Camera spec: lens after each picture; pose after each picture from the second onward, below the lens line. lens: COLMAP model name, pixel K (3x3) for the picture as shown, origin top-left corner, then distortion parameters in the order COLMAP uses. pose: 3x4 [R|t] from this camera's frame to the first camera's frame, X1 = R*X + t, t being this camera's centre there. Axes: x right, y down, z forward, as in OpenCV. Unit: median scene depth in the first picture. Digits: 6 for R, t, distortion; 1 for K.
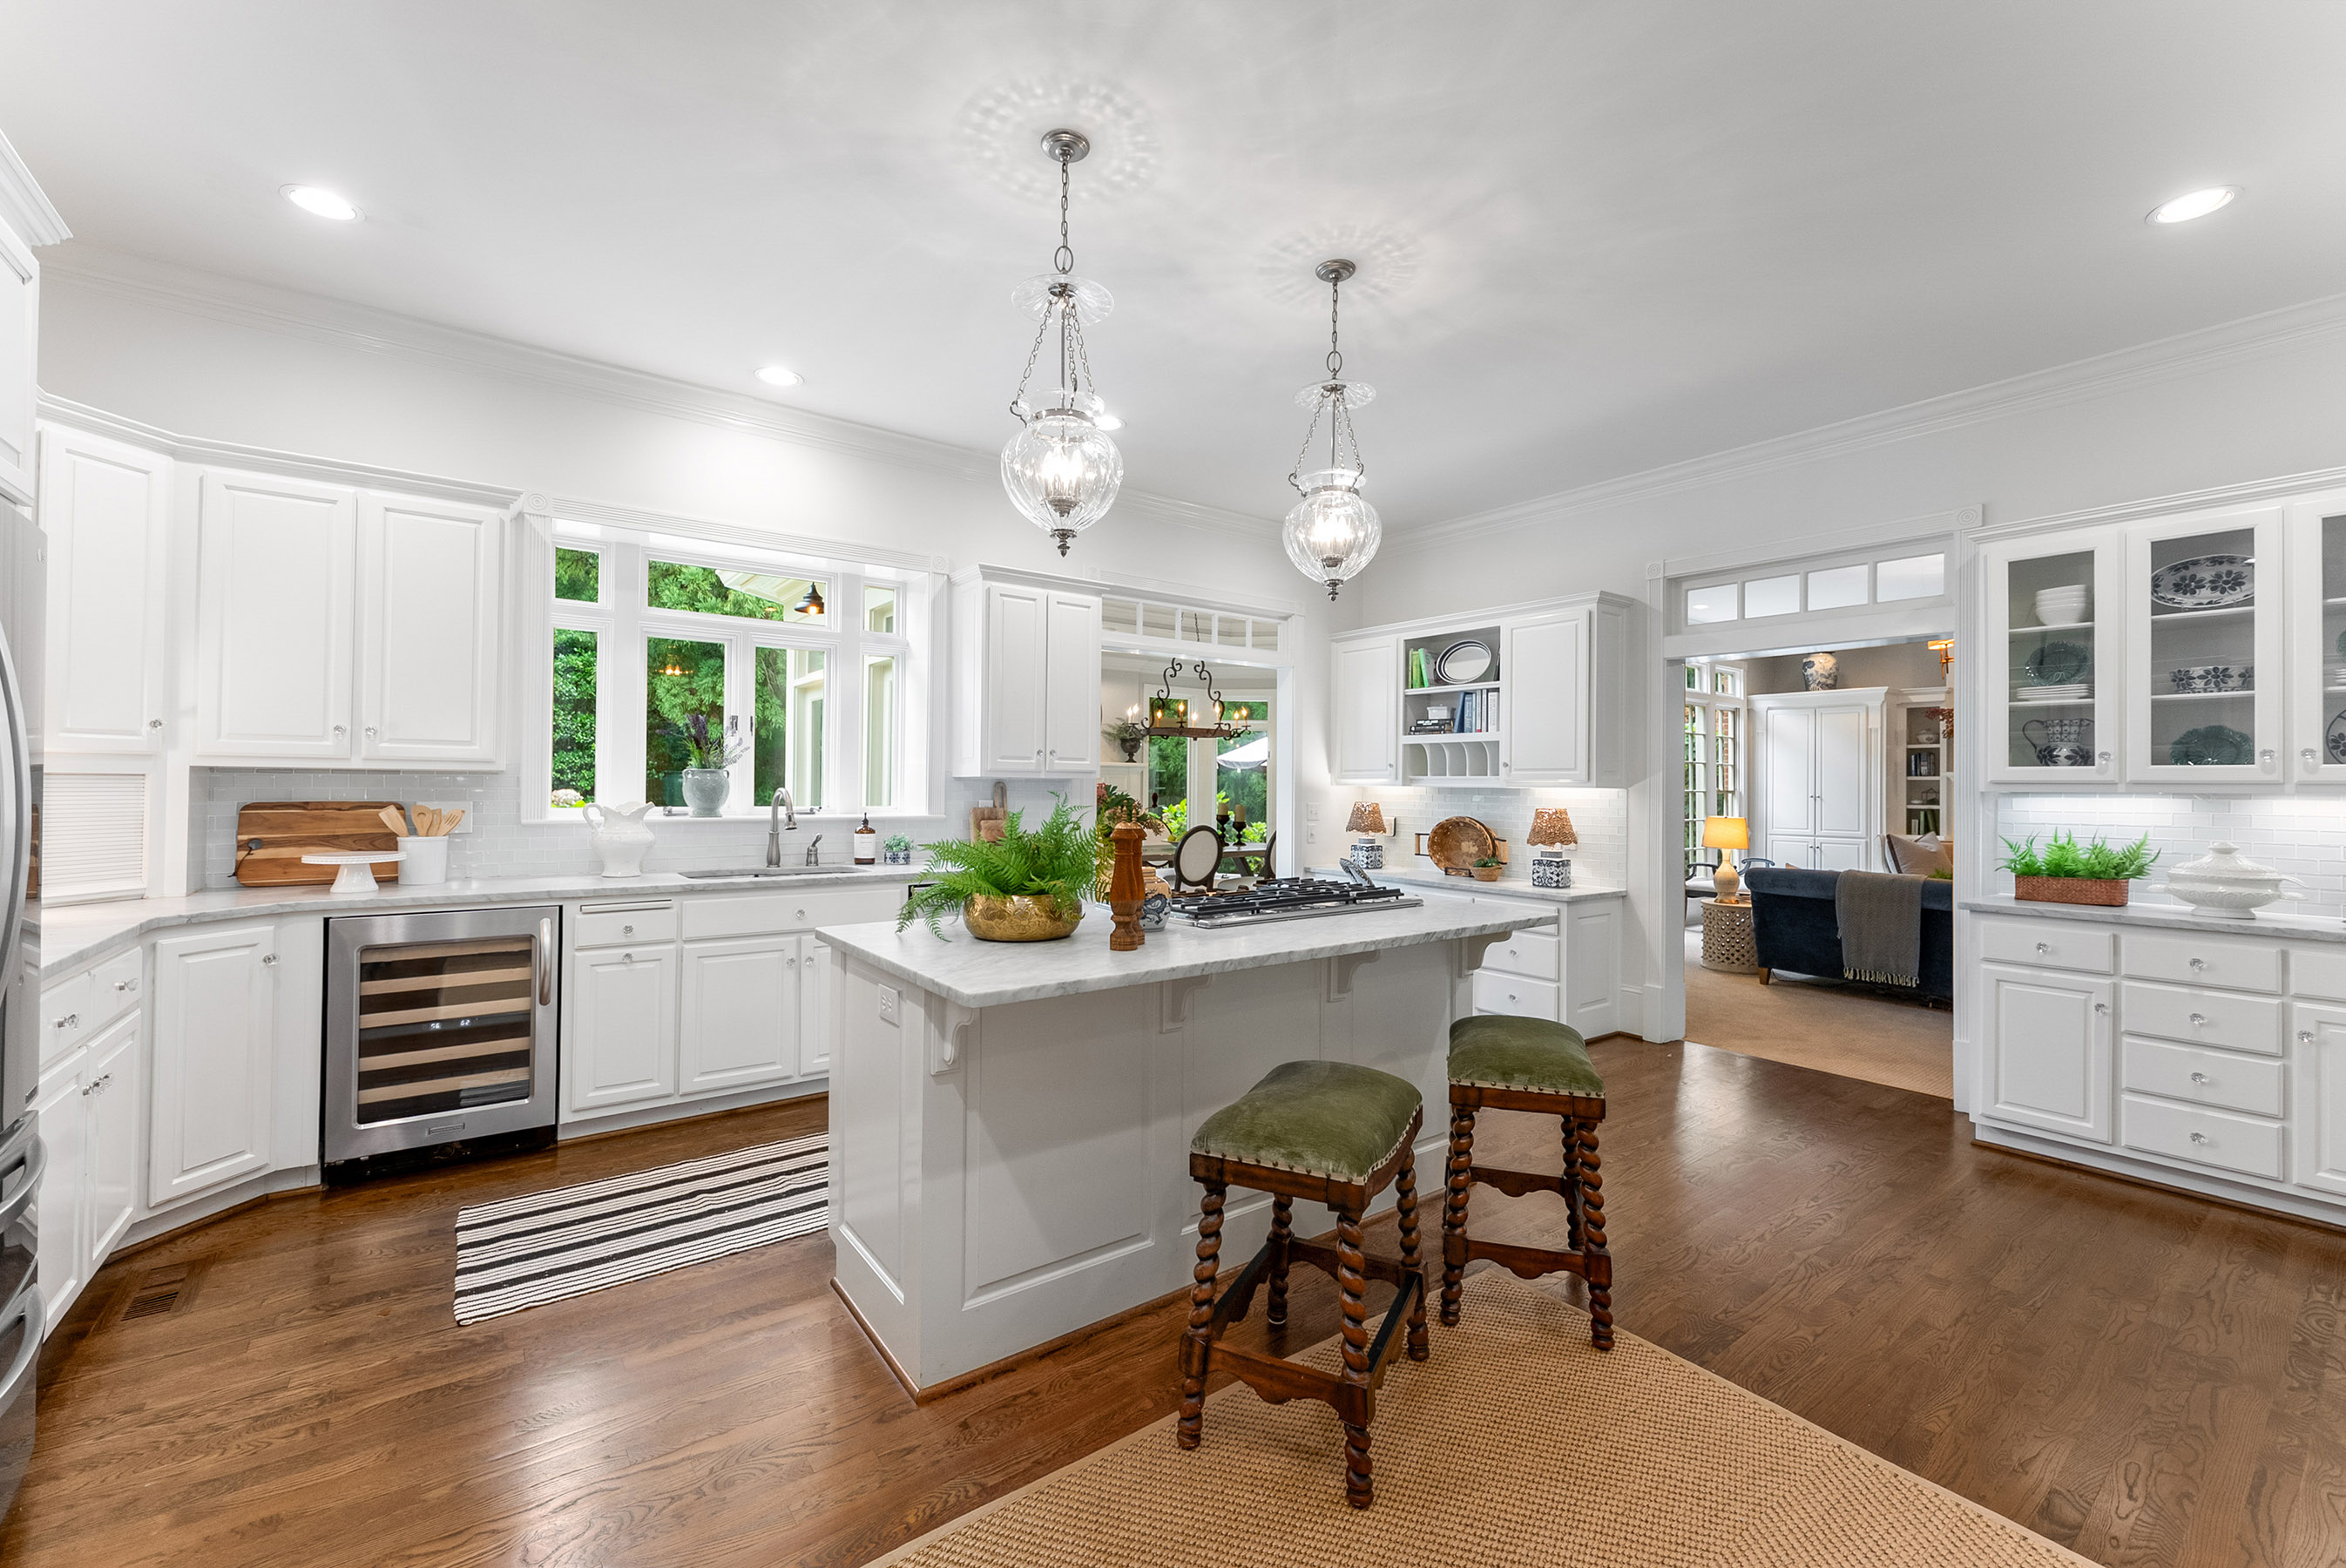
lens RADIAL K [[958.9, 0, 1175.7], [0, 958.9, 777.9], [0, 0, 1]] dist [-0.000826, -0.000147]
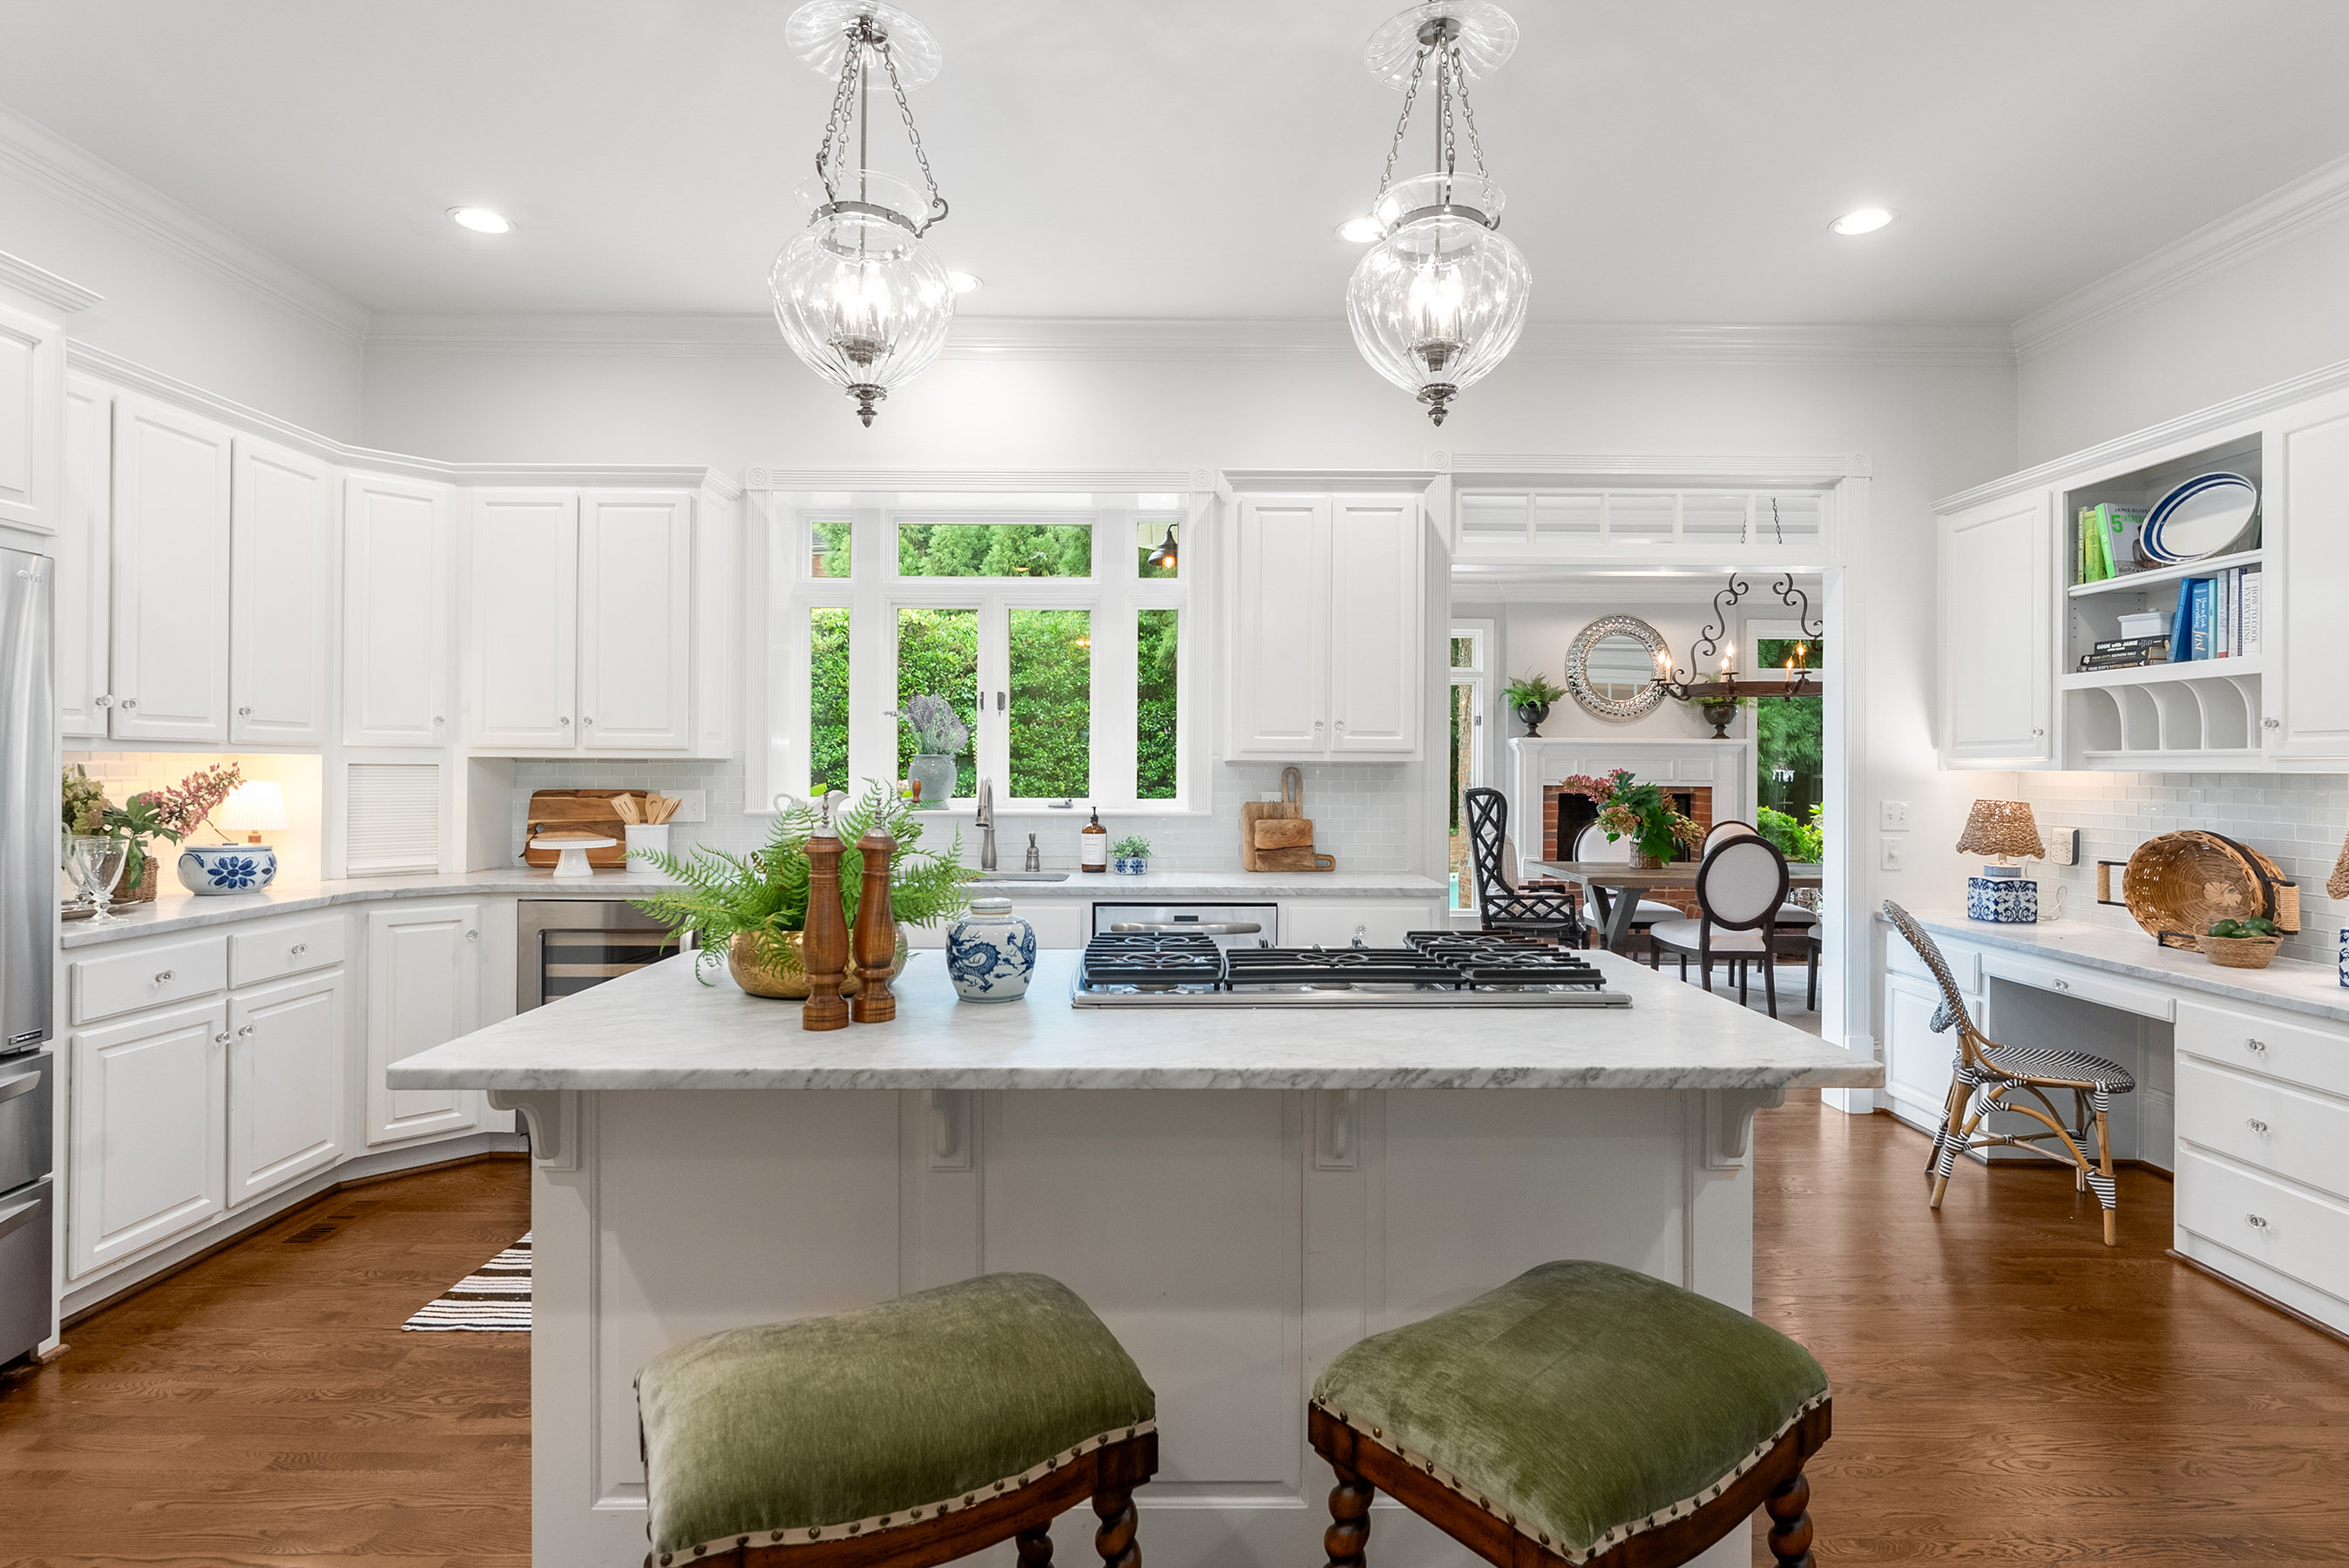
lens RADIAL K [[1168.5, 0, 1171.8], [0, 1168.5, 765.9], [0, 0, 1]] dist [-0.001139, -0.000412]
pose [[0.805215, -0.007325, -0.592938, 0.299911], [0.007905, 0.999967, -0.001618, 0.004620], [0.592930, -0.003384, 0.805247, 0.261514]]
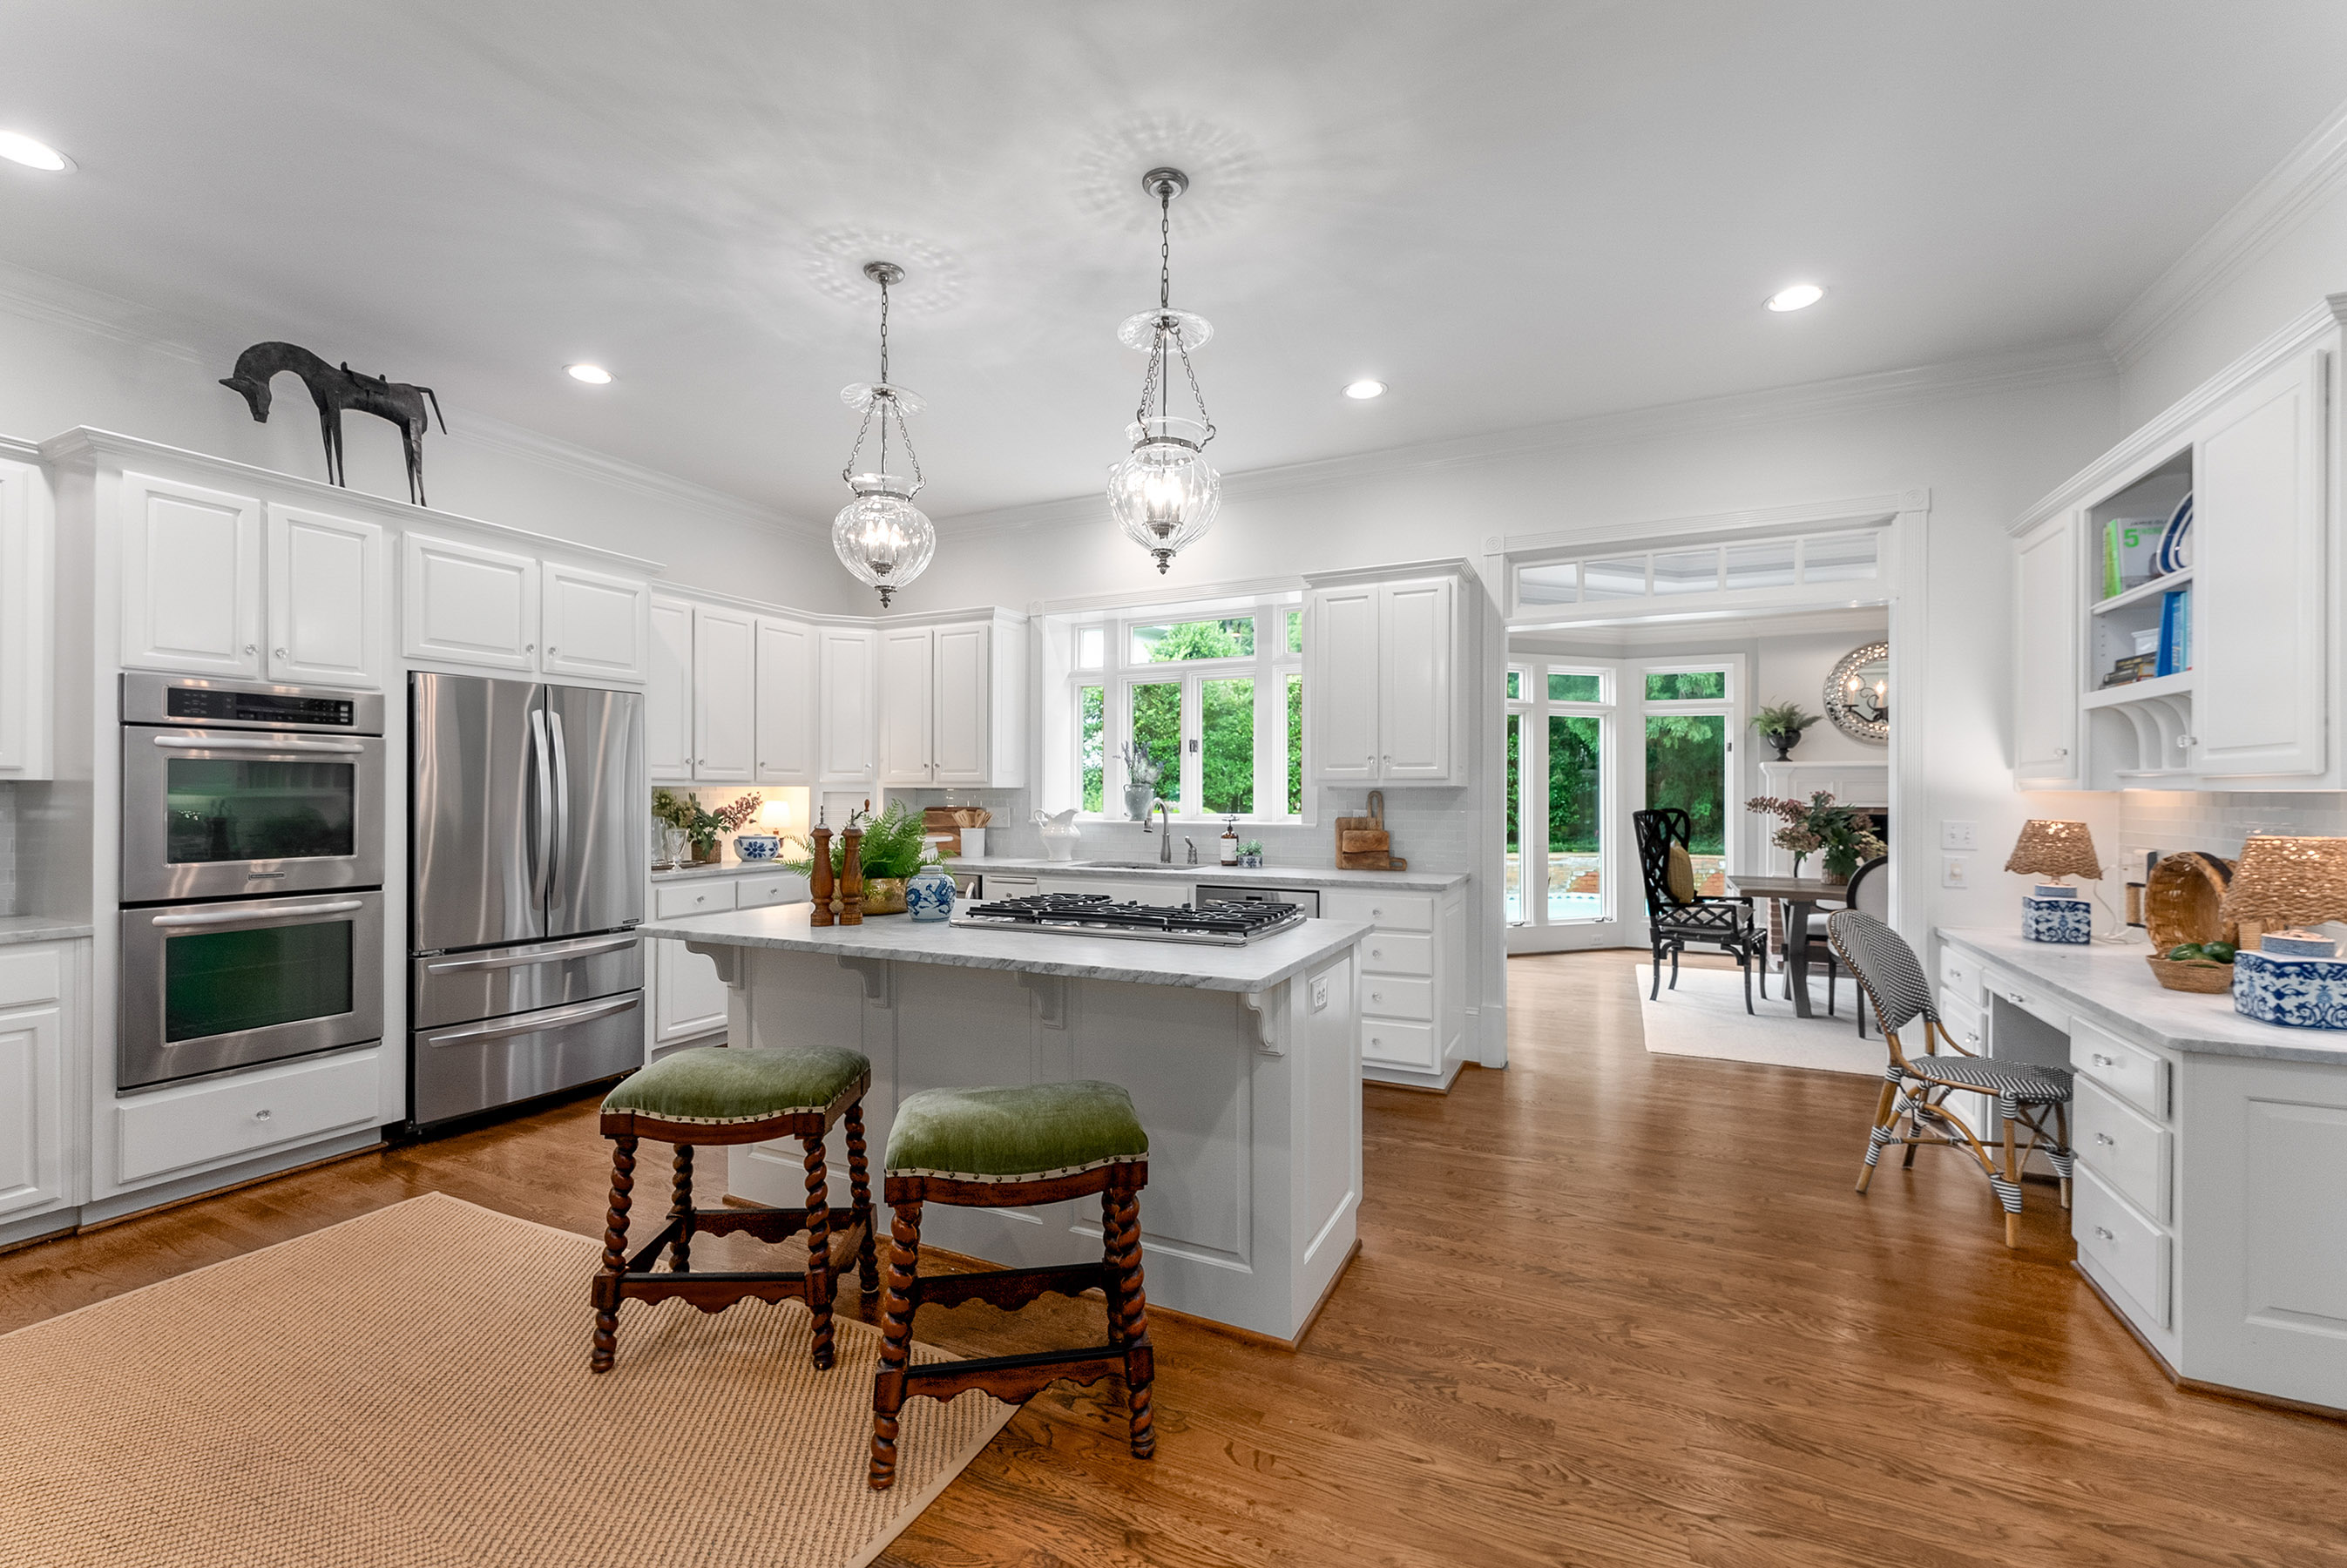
lens RADIAL K [[958.8, 0, 1167.0], [0, 958.8, 795.6], [0, 0, 1]] dist [0.002096, -0.000932]
pose [[0.456070, -0.006836, -0.889917, 0.640101], [0.011593, 0.999931, -0.001740, 0.009114], [0.889868, -0.009523, 0.456118, 0.424484]]
